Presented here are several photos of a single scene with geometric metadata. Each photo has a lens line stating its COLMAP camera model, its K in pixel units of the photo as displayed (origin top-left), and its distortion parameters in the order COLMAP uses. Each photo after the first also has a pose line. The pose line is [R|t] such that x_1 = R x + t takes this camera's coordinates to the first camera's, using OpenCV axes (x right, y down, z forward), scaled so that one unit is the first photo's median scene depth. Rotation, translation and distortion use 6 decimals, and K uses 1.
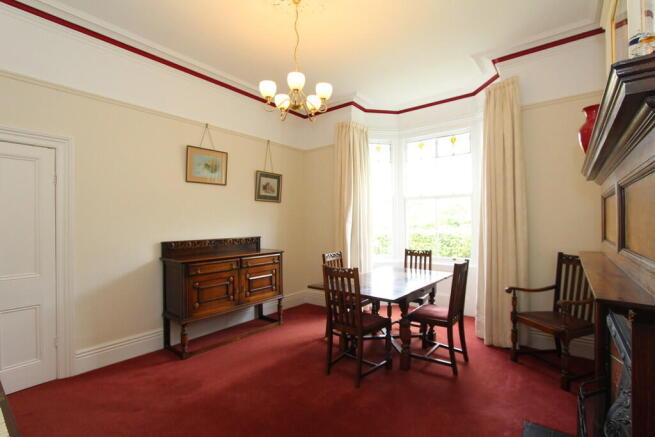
lens RADIAL K [[302.3, 0, 328.1], [0, 302.3, 218.6], [0, 0, 1]] dist [-0.011098, -0.000625]
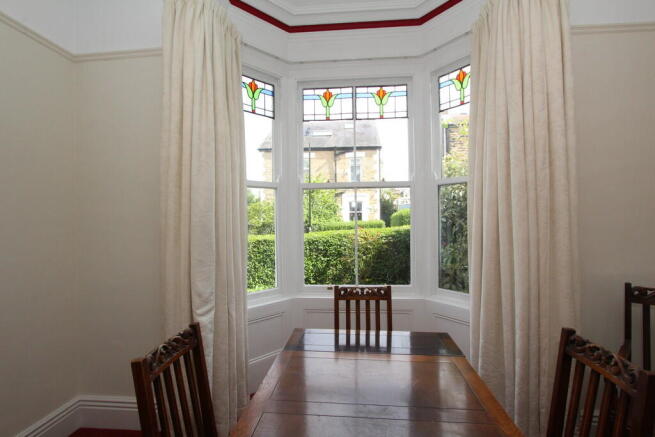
lens RADIAL K [[302.3, 0, 325.8], [0, 302.3, 215.7], [0, 0, 1]] dist [-0.011098, -0.000625]
pose [[0.837936, -0.003108, 0.545760, -0.019227], [0.002532, 0.999995, 0.001807, -0.014398], [-0.545763, -0.000132, 0.837940, 0.600281]]
